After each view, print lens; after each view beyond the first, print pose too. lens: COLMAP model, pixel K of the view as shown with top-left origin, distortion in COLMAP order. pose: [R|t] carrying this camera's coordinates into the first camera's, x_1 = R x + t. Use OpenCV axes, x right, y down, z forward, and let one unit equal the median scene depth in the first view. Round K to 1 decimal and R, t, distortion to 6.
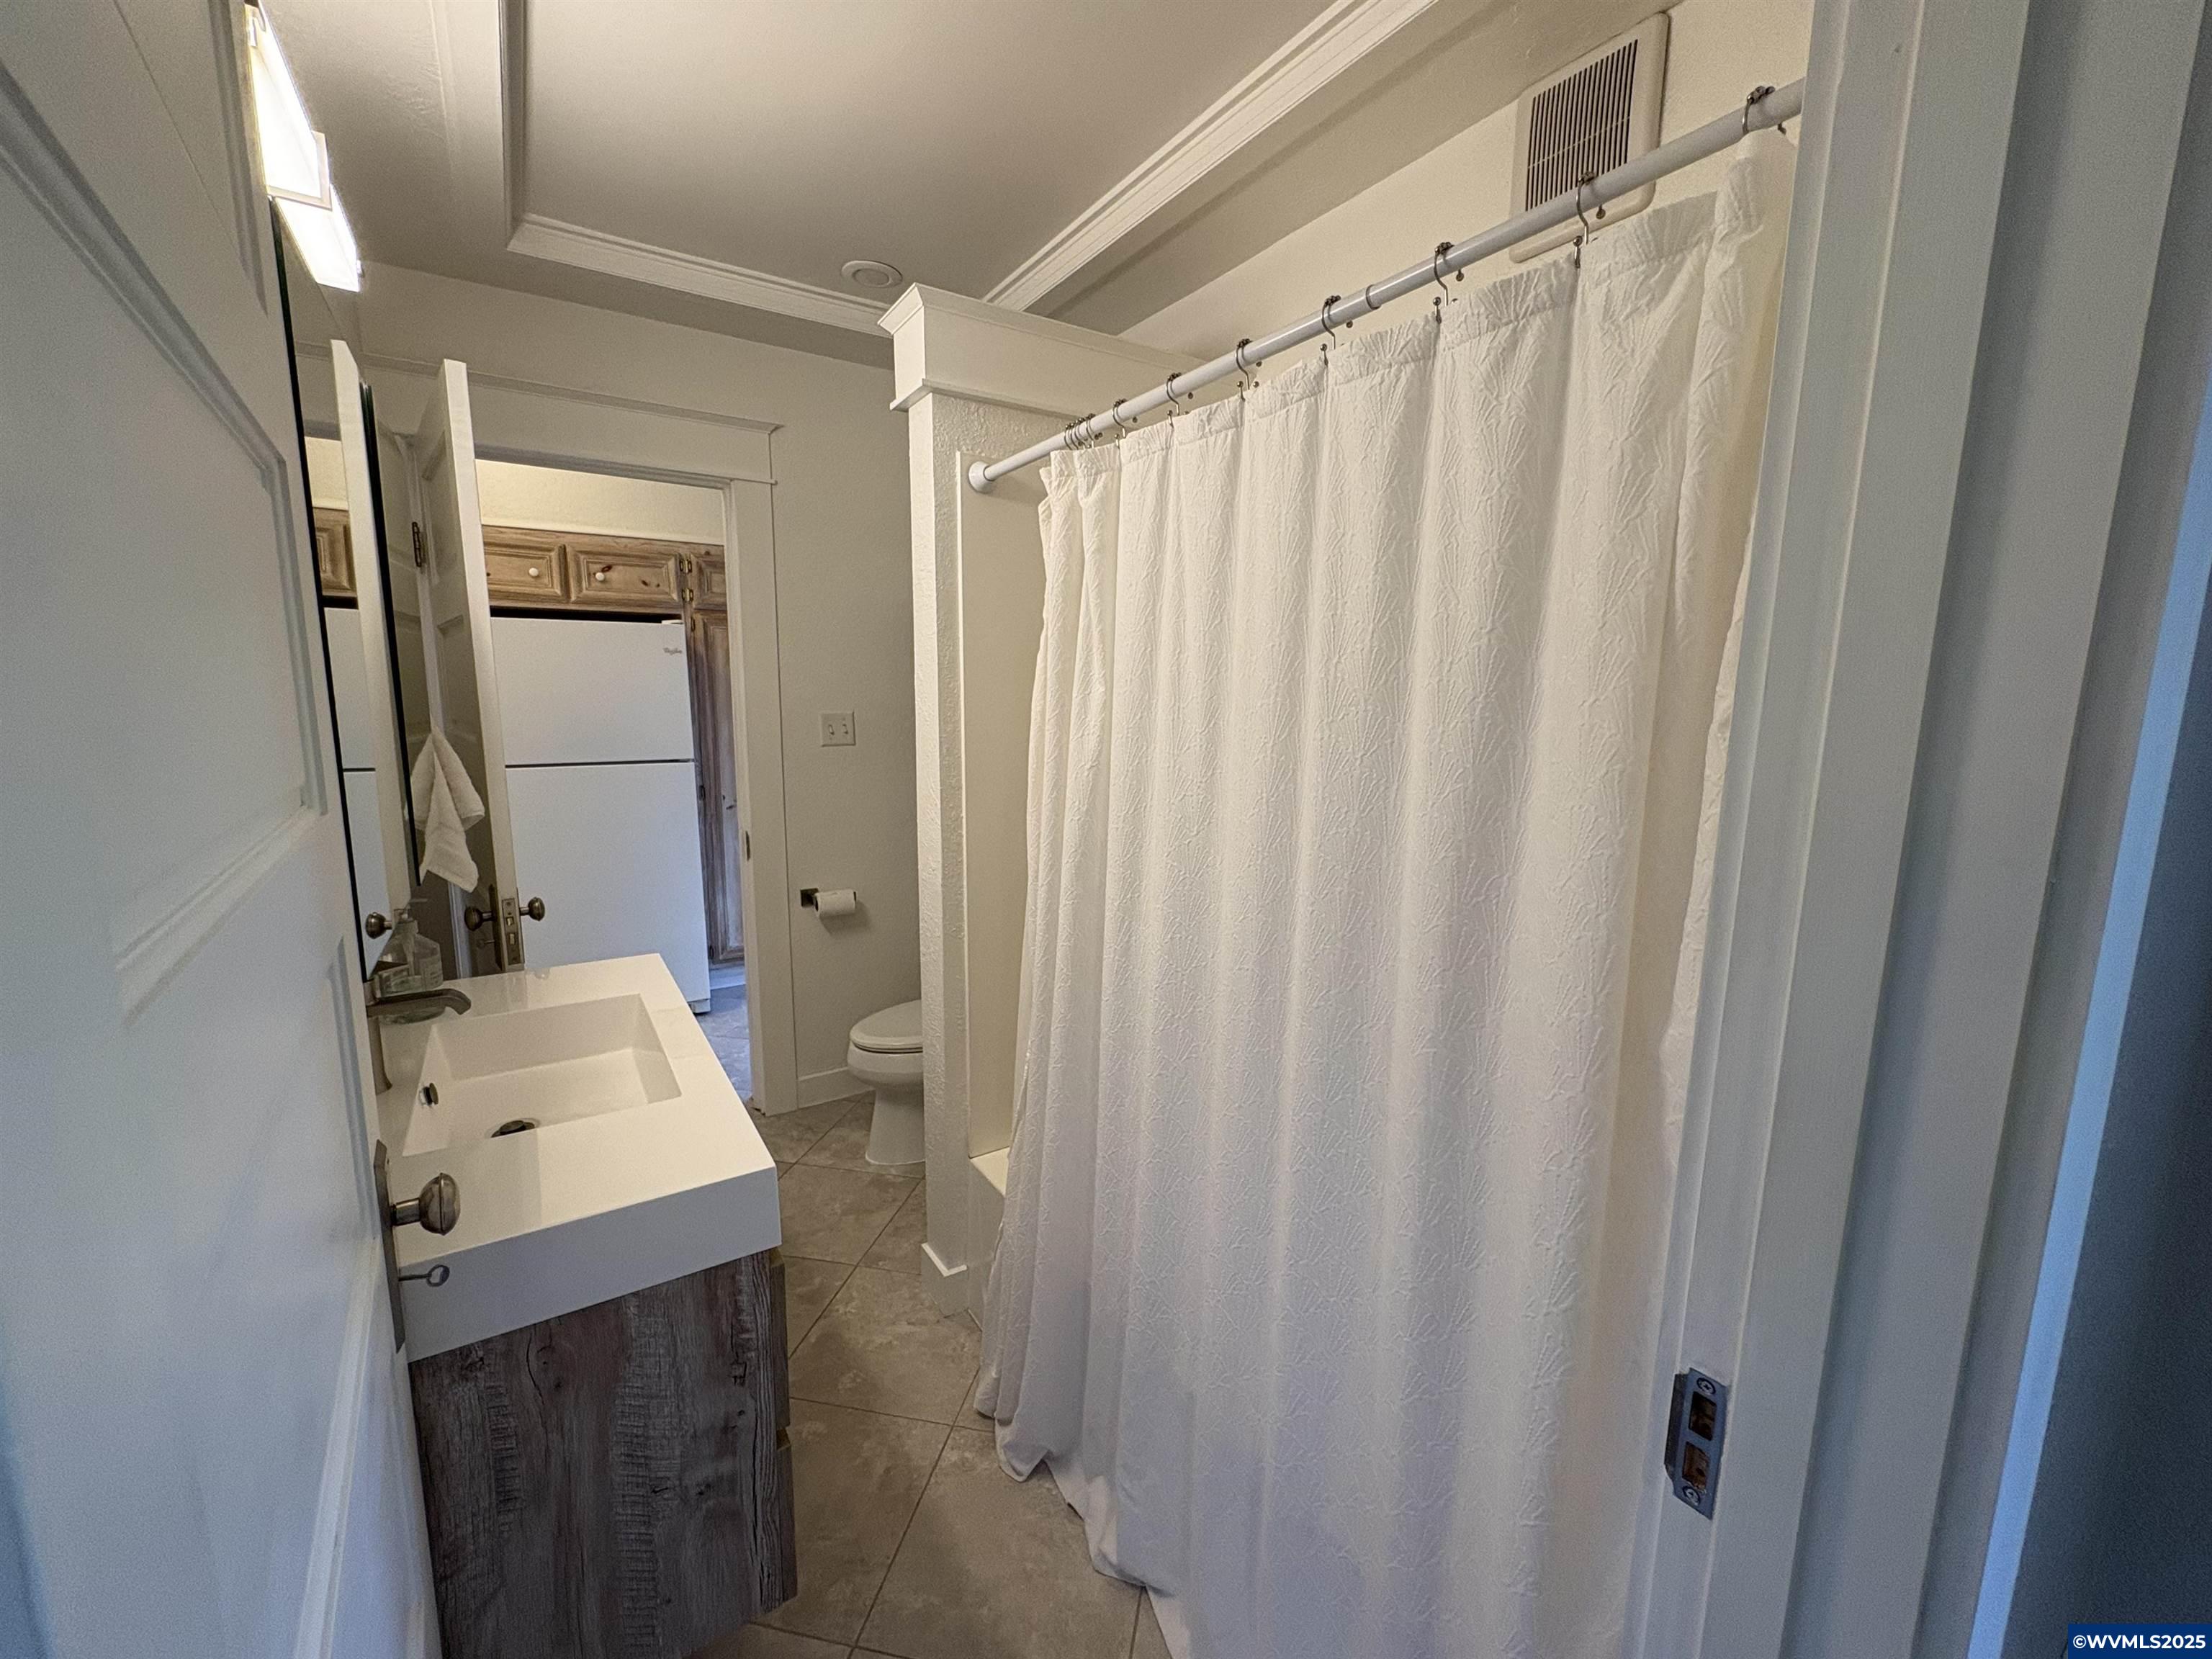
lens RADIAL K [[881.5, 0, 1104.0], [0, 881.5, 831.1], [0, 0, 1]] dist [-0.000178, 0.000268]
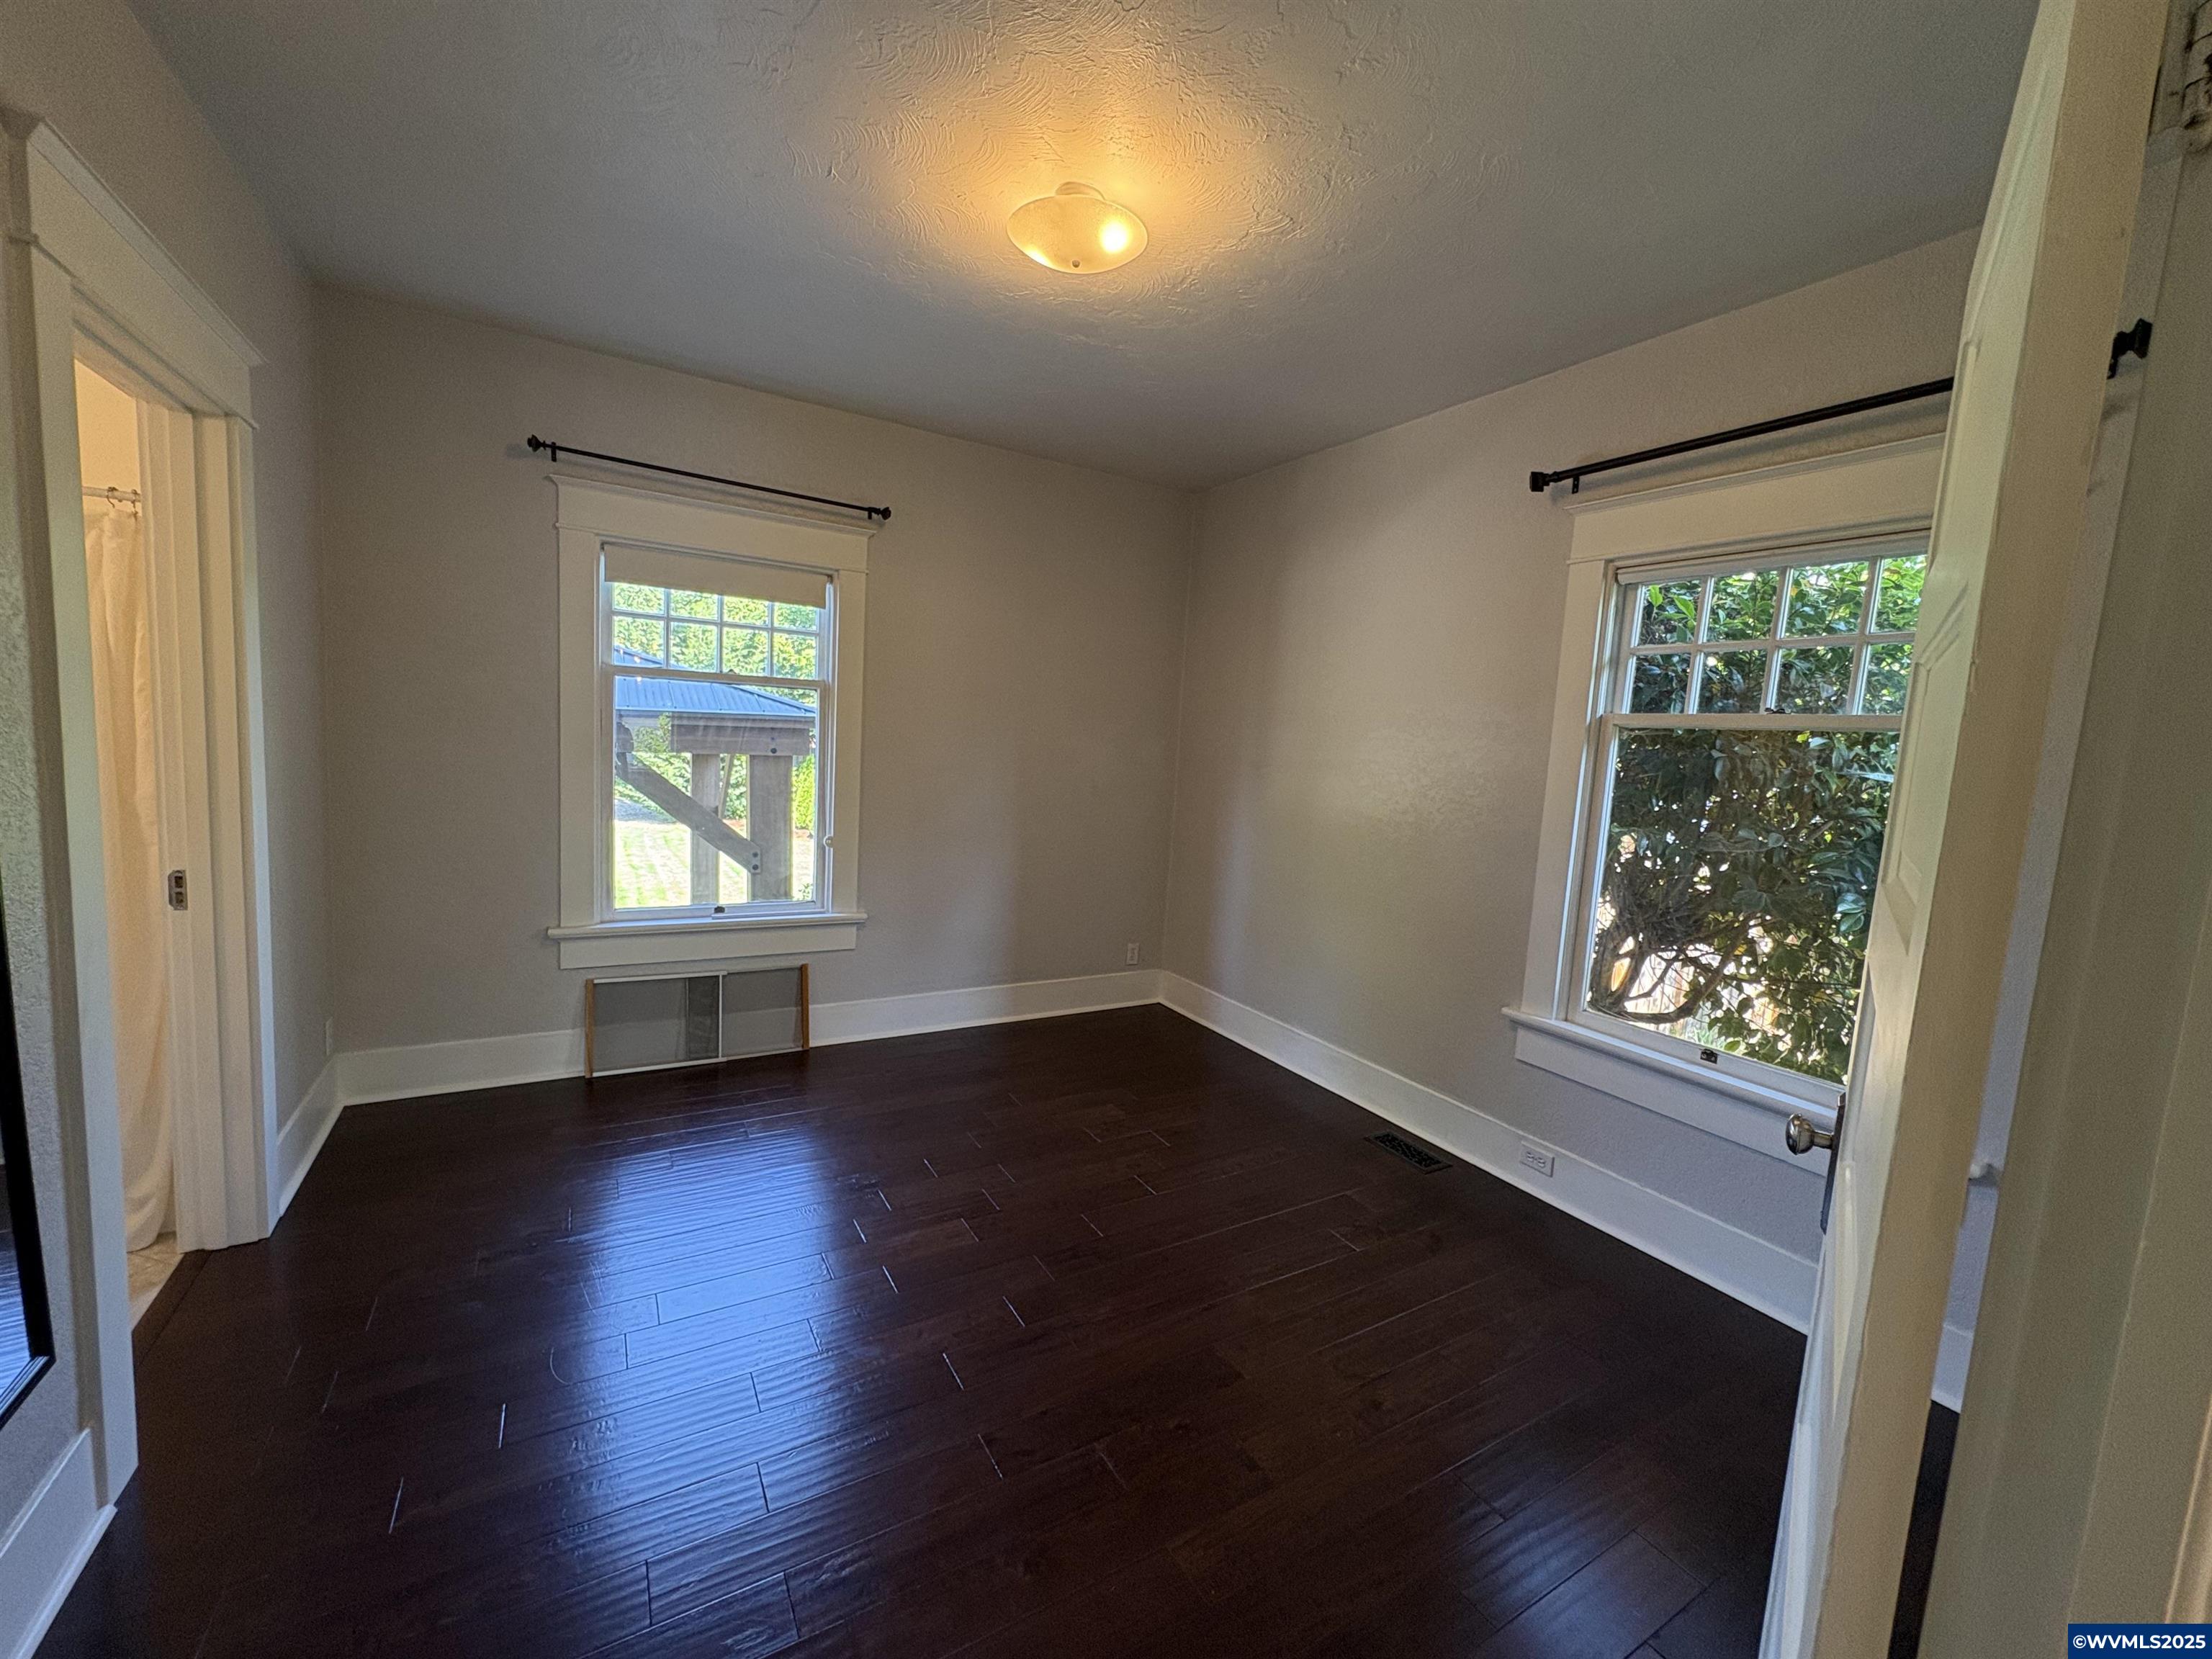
lens RADIAL K [[881.5, 0, 1104.0], [0, 881.5, 831.1], [0, 0, 1]] dist [-0.000178, 0.000268]
pose [[0.050034, -0.108396, 0.992848, -1.123390], [0.094647, 0.990134, 0.103330, 0.185406], [-0.994253, 0.088800, 0.059800, -1.250897]]
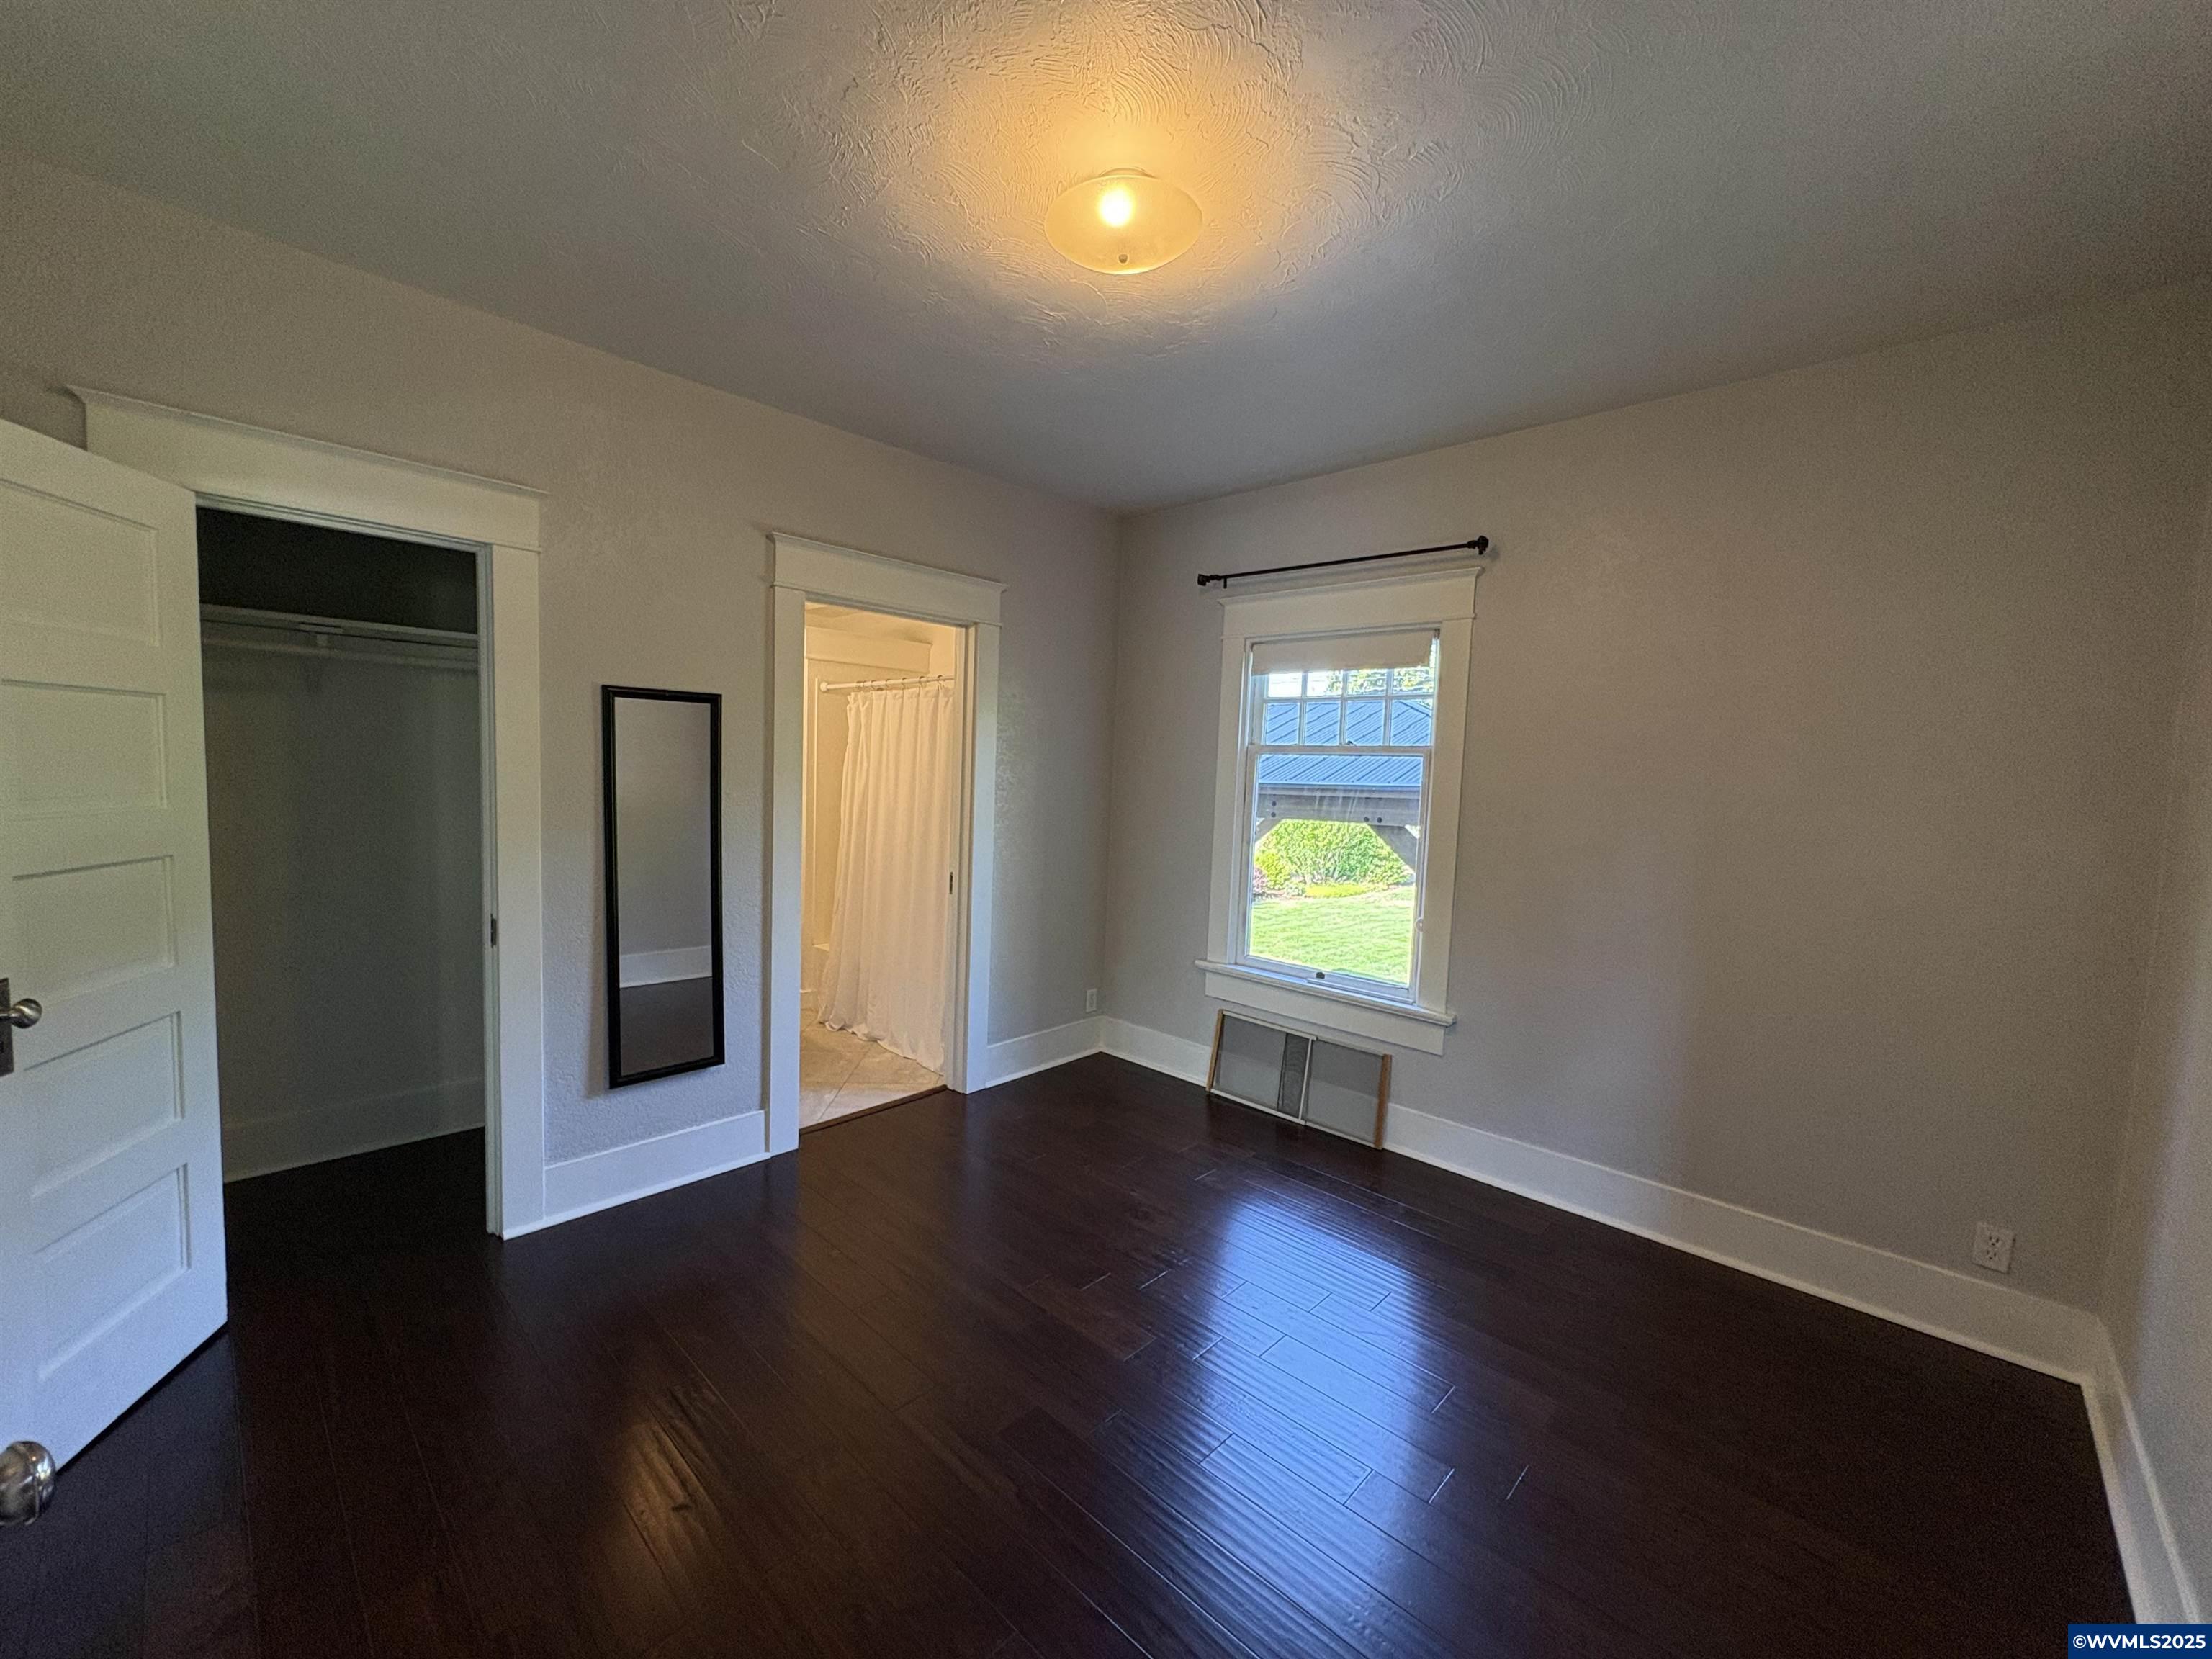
lens RADIAL K [[881.5, 0, 1104.0], [0, 881.5, 831.1], [0, 0, 1]] dist [-0.000178, 0.000268]
pose [[0.973771, 0.012736, 0.227172, 0.117966], [0.004339, 0.997211, -0.074507, 0.336165], [-0.227487, 0.073539, 0.971000, -2.393097]]
